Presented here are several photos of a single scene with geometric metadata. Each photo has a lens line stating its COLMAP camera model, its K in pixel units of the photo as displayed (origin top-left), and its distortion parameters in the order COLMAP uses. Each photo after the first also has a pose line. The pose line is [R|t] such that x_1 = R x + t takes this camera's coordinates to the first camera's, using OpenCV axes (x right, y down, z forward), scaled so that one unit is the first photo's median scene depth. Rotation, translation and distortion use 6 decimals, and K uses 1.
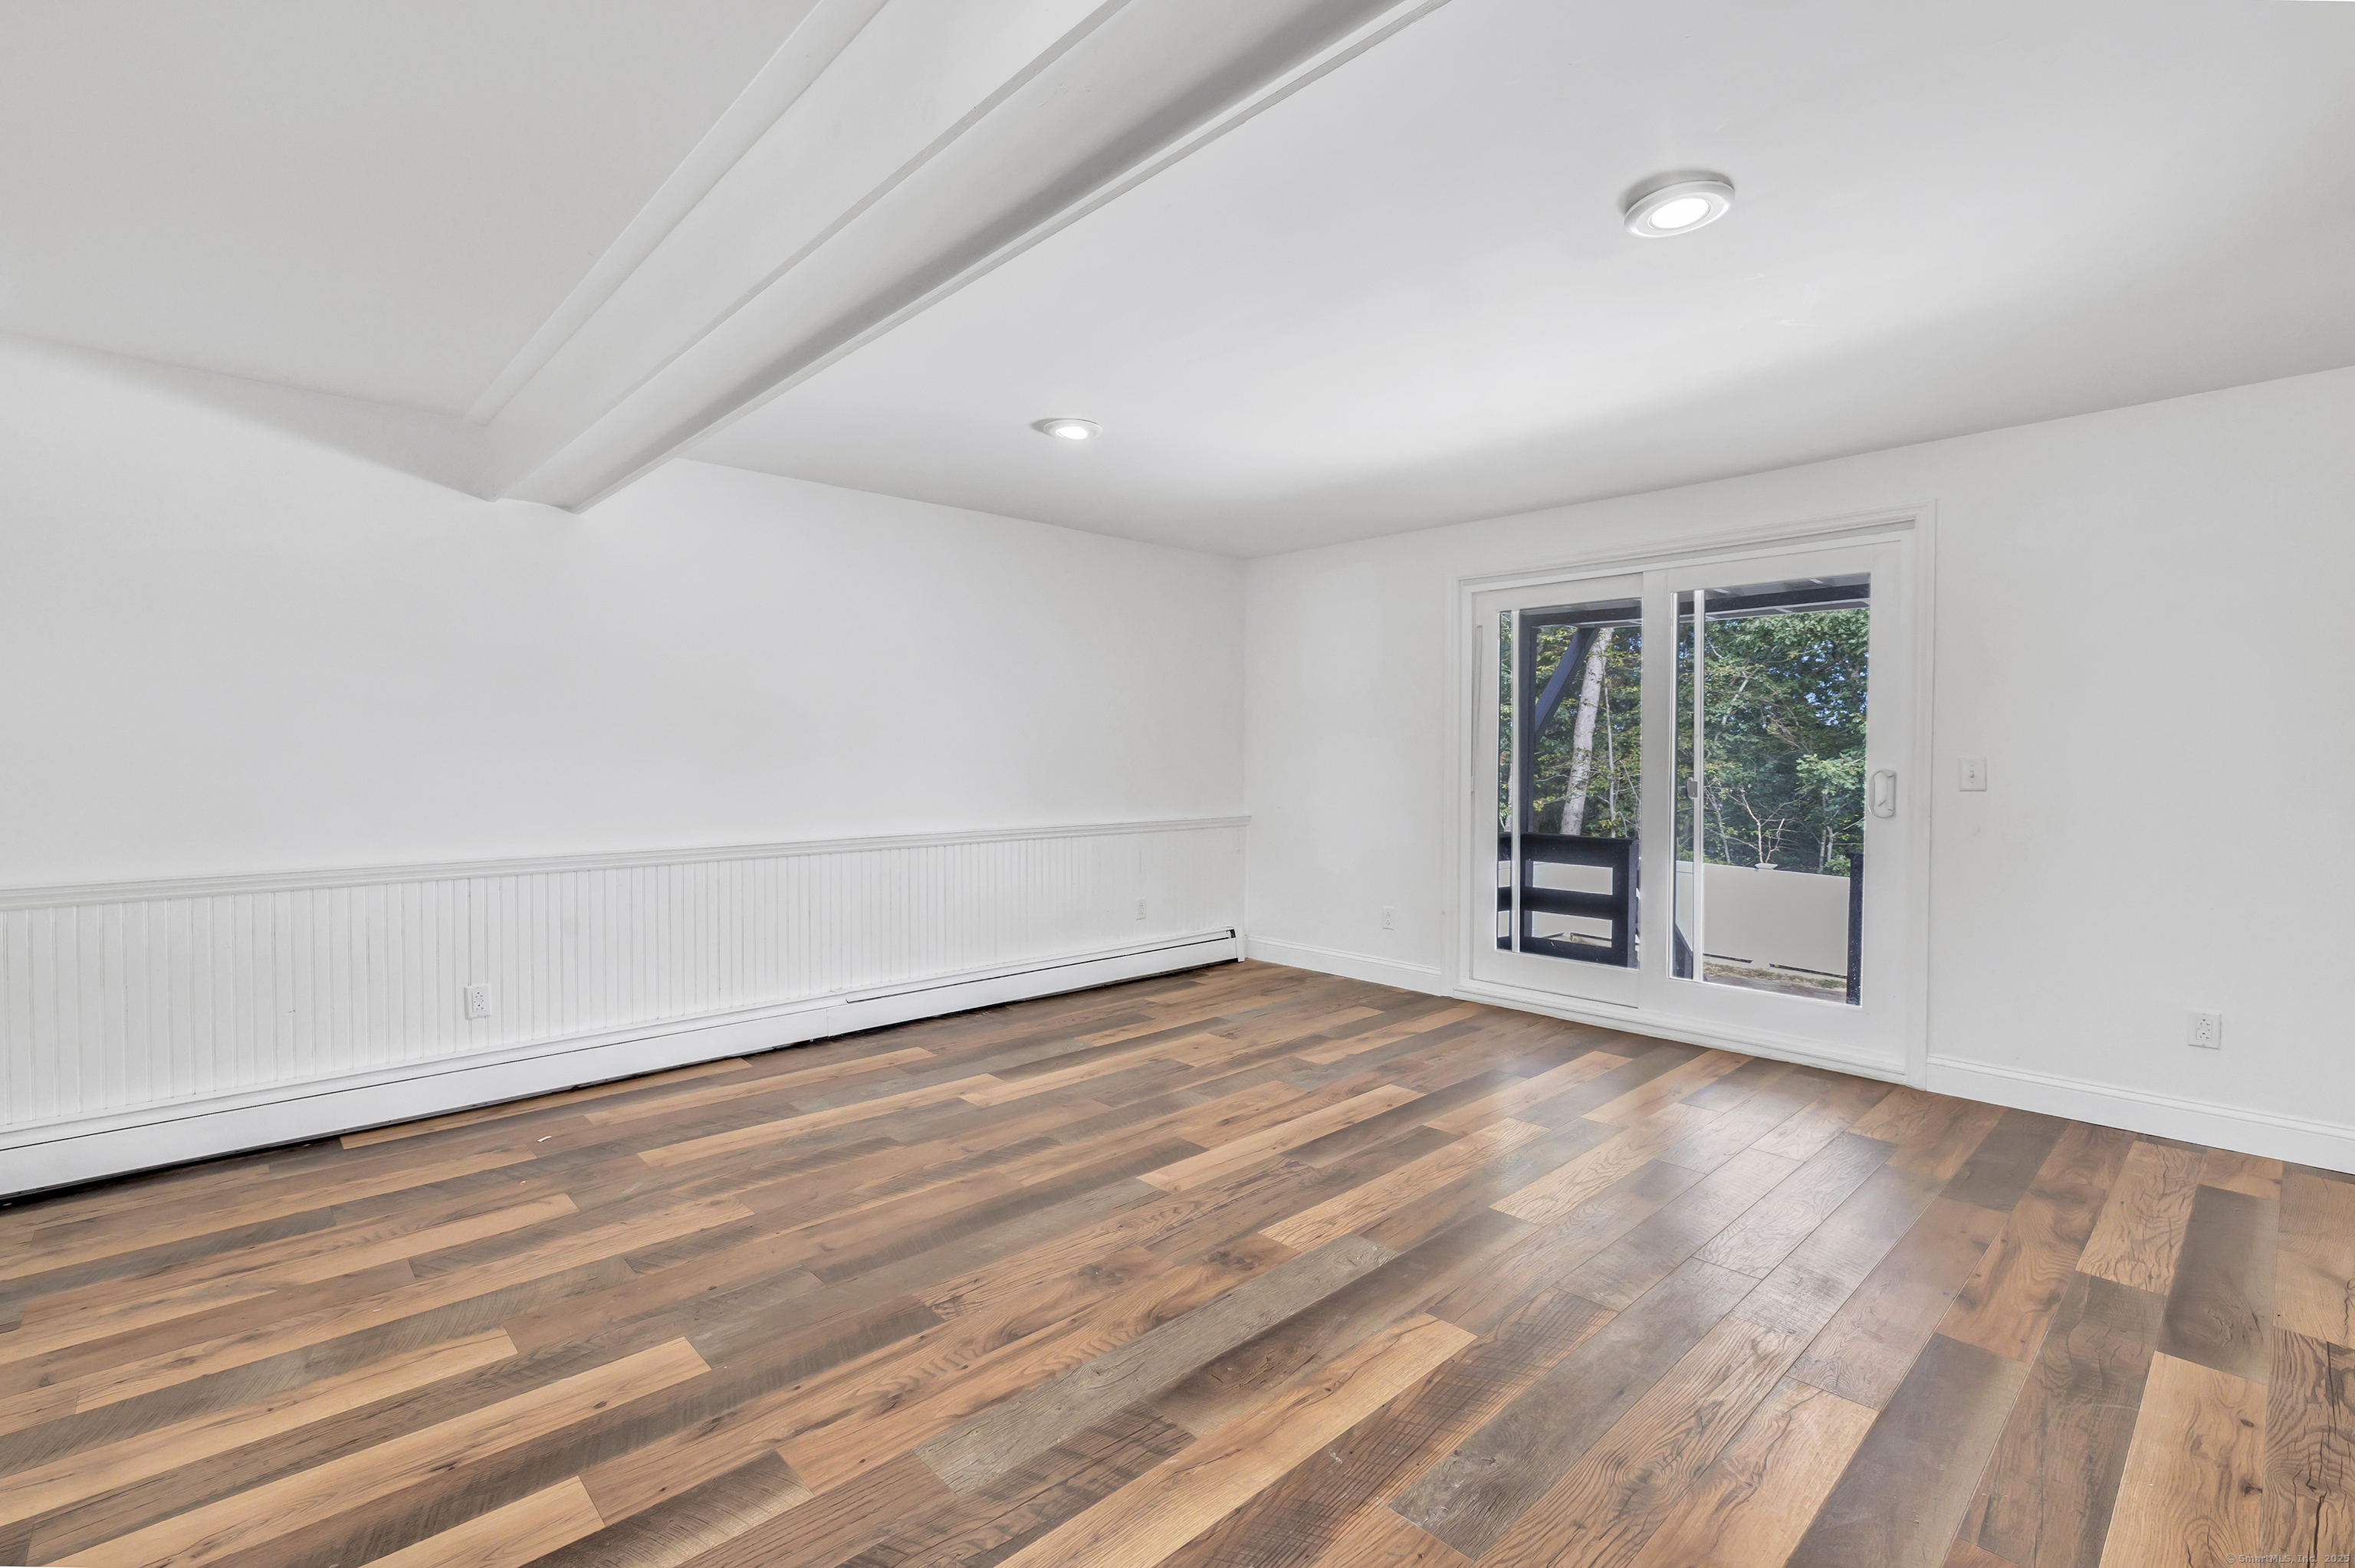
lens RADIAL K [[1039.5, 0, 1181.0], [0, 1039.5, 759.5], [0, 0, 1]] dist [0.009020, 0.000375]
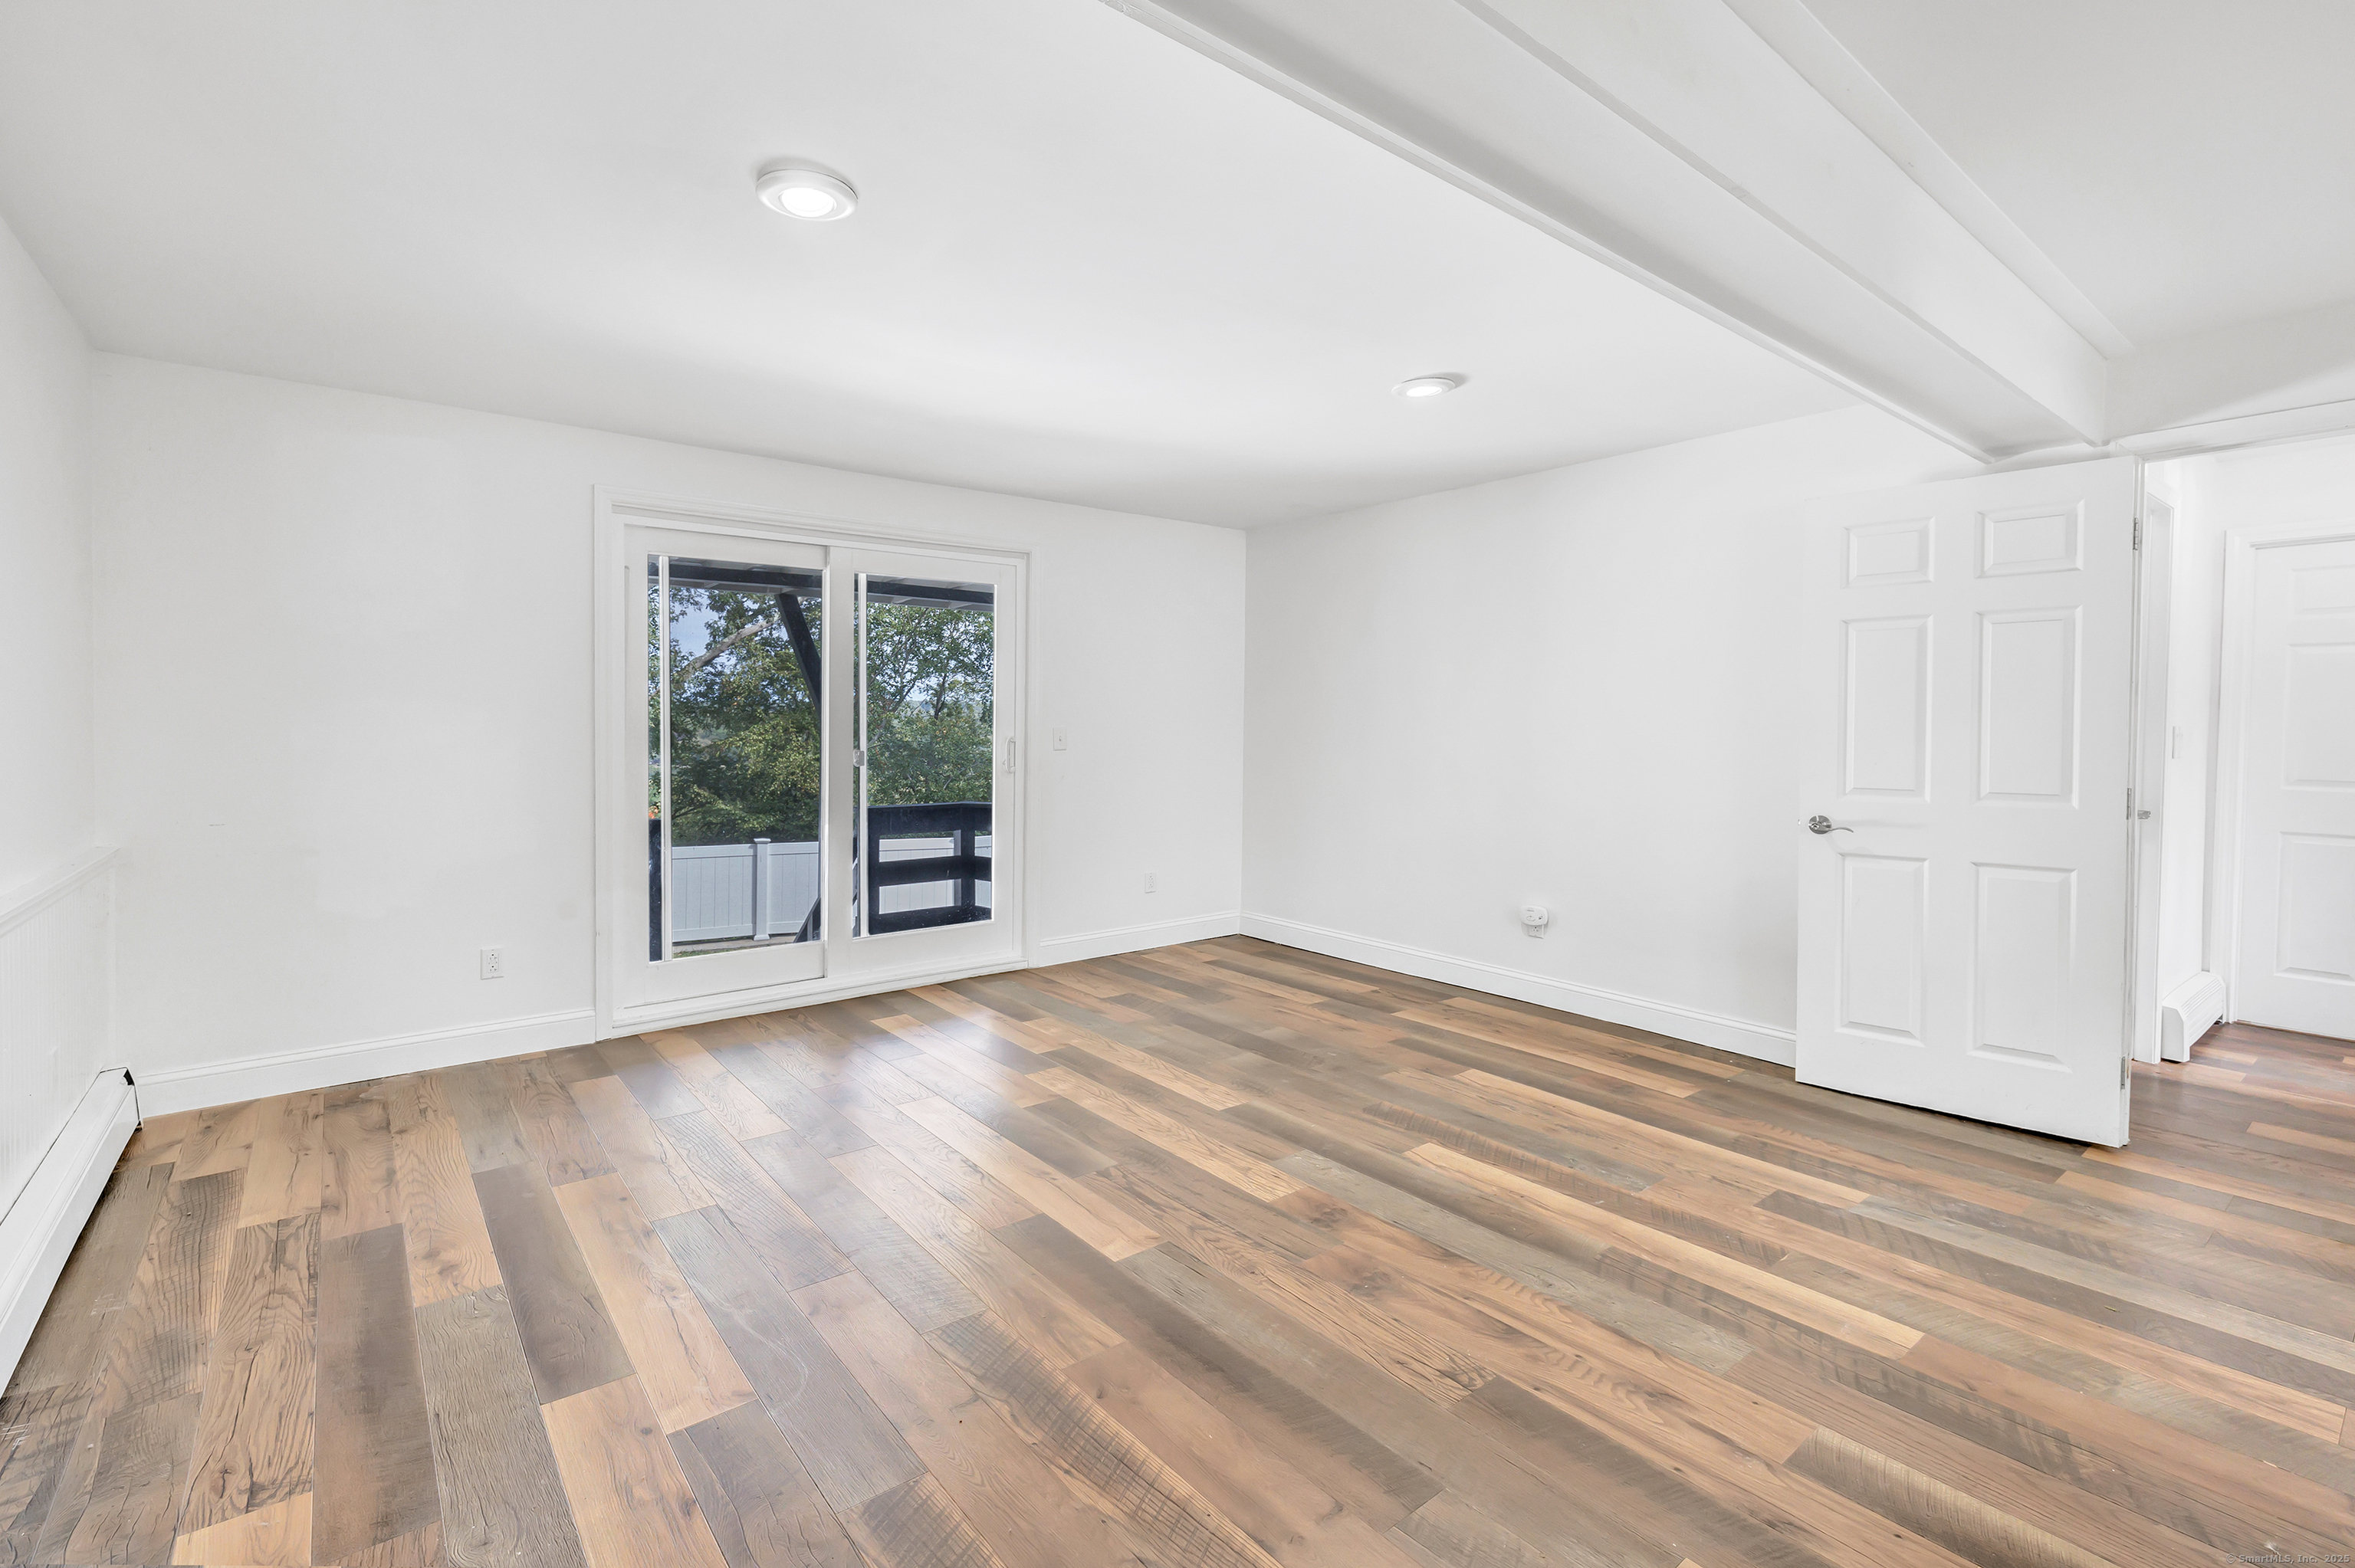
lens RADIAL K [[1067.5, 0, 1153.2], [0, 1067.5, 716.8], [0, 0, 1]] dist [-0.002678, -0.000107]
pose [[0.092822, 0.004974, 0.995670, -0.910585], [0.008744, 0.999945, -0.005810, -0.007824], [-0.995644, 0.009245, 0.092773, 0.956172]]
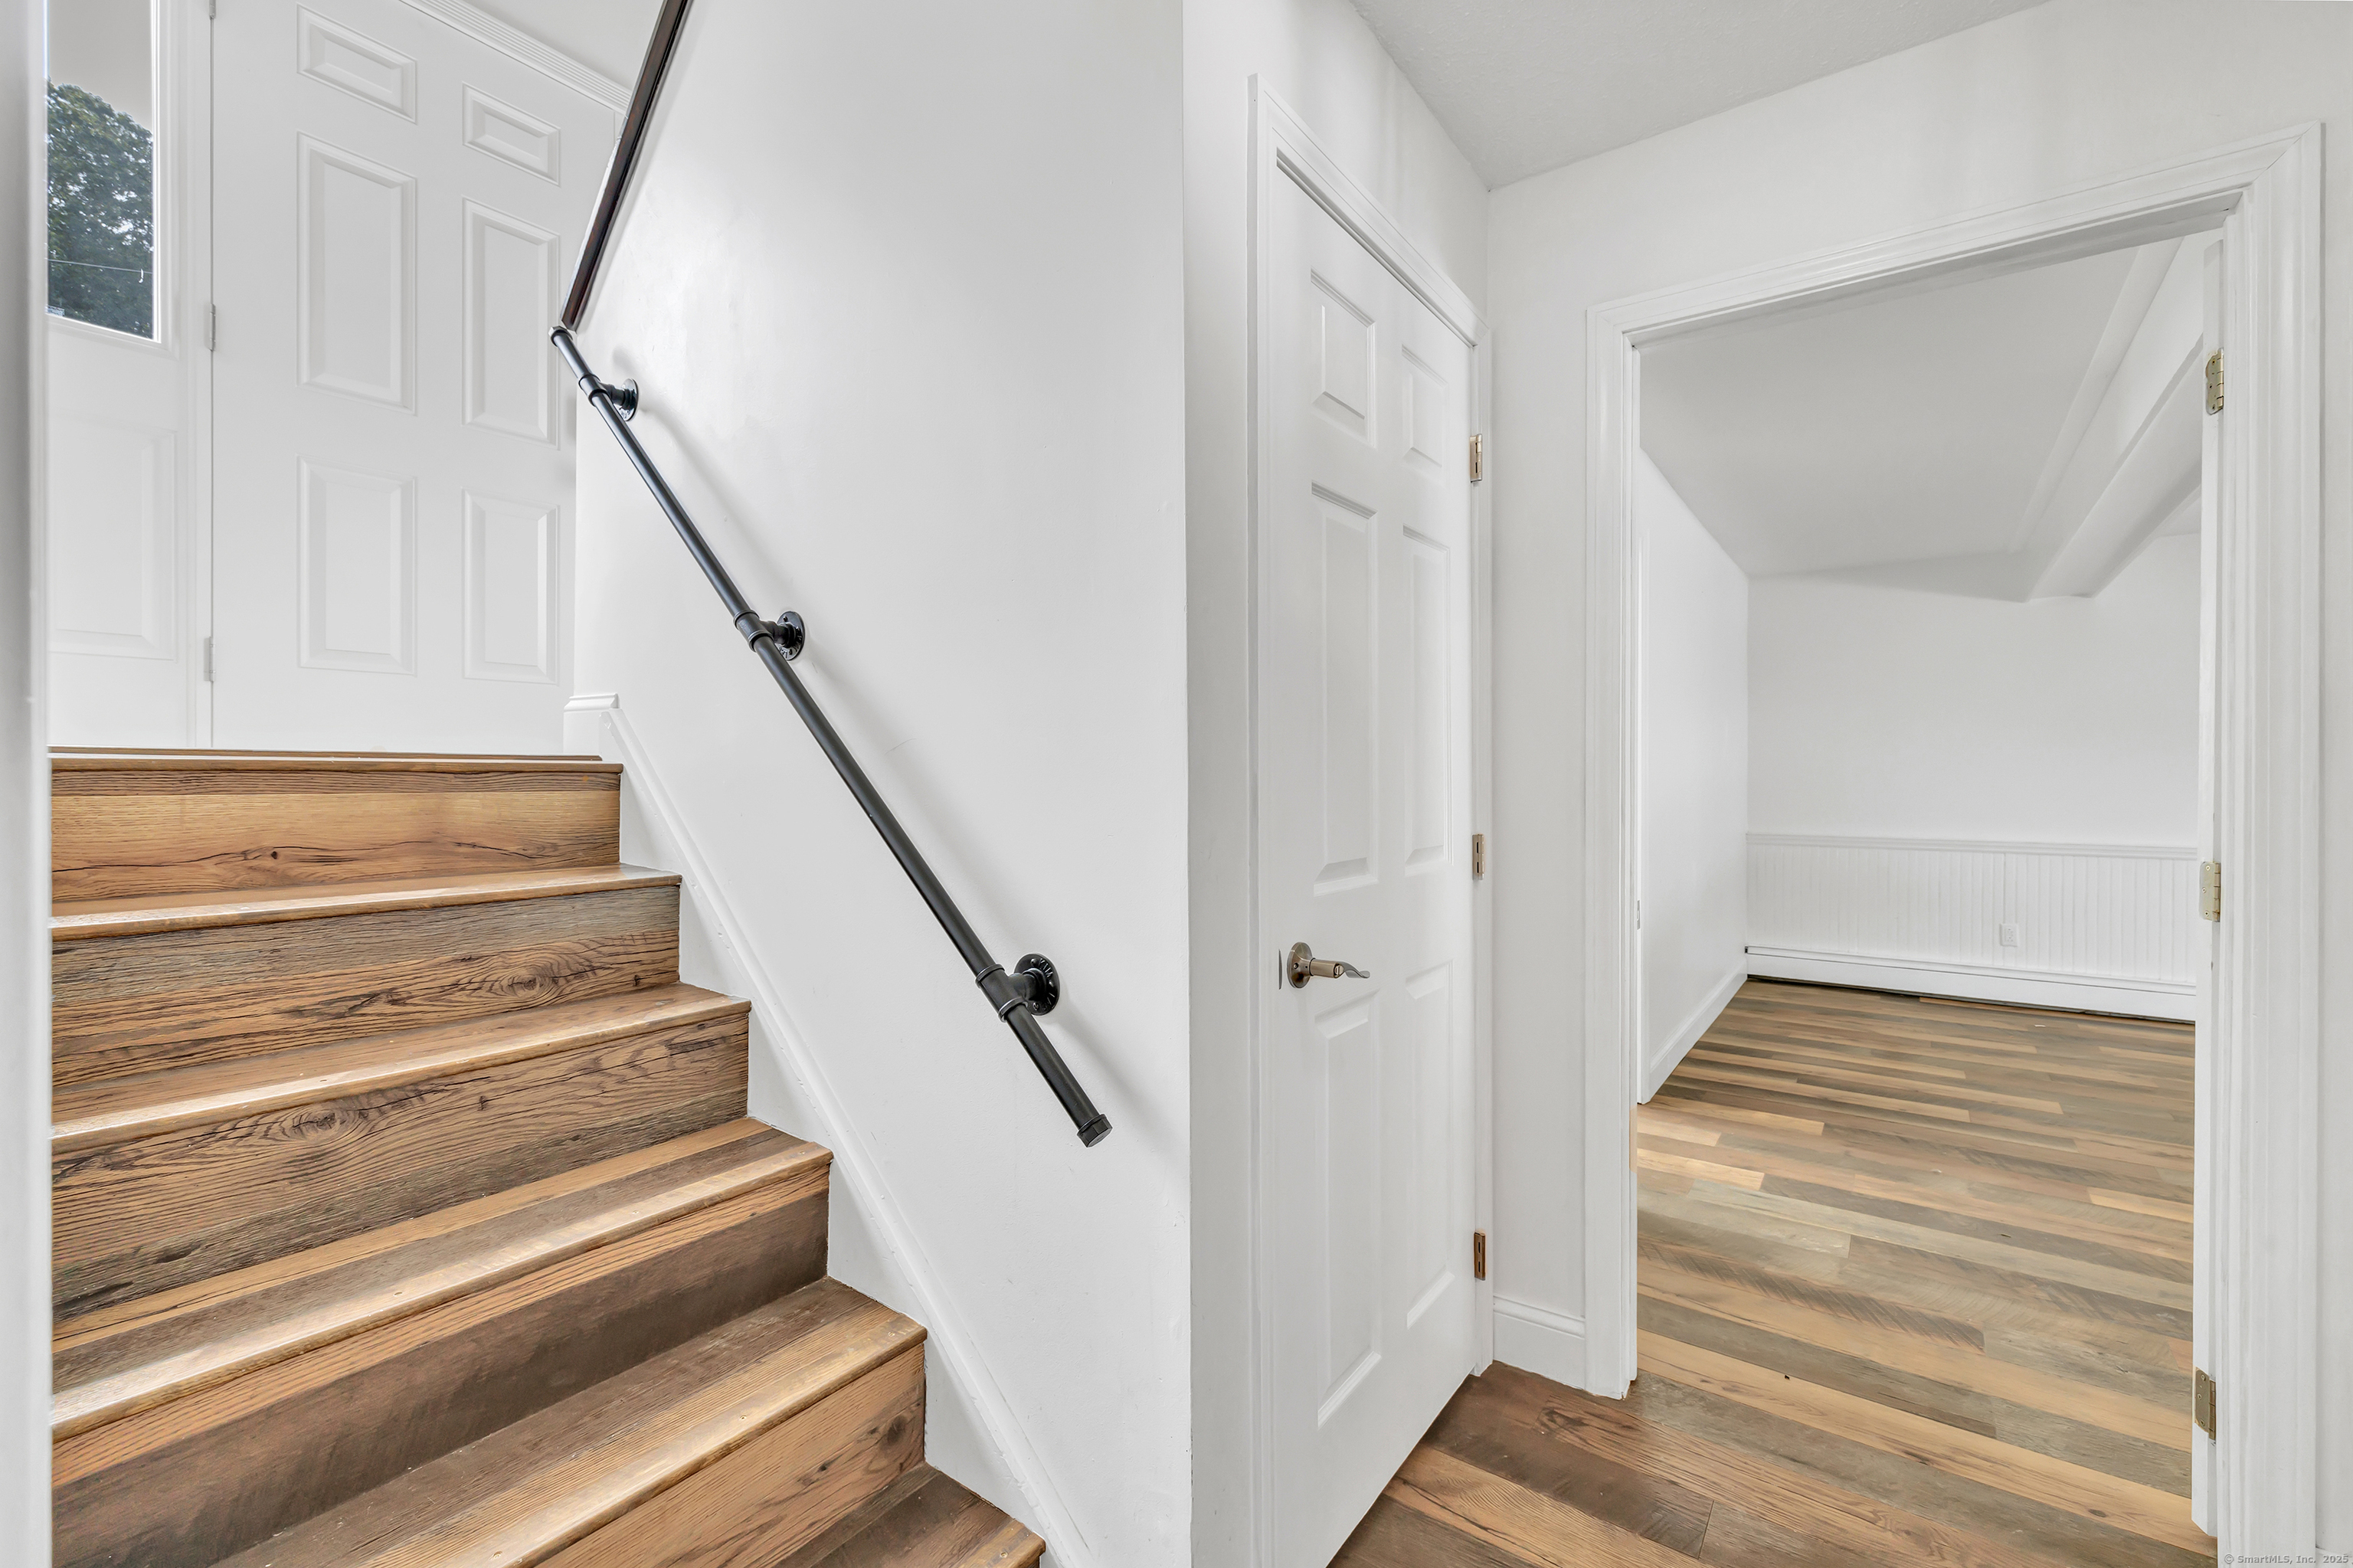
lens RADIAL K [[1022.0, 0, 1174.1], [0, 1022.0, 762.3], [0, 0, 1]] dist [0.001200, 0.000300]
pose [[0.186018, -0.003014, -0.982542, 0.729366], [-0.016045, 0.999853, -0.006105, 0.013475], [0.982415, 0.016900, 0.185943, -0.611126]]
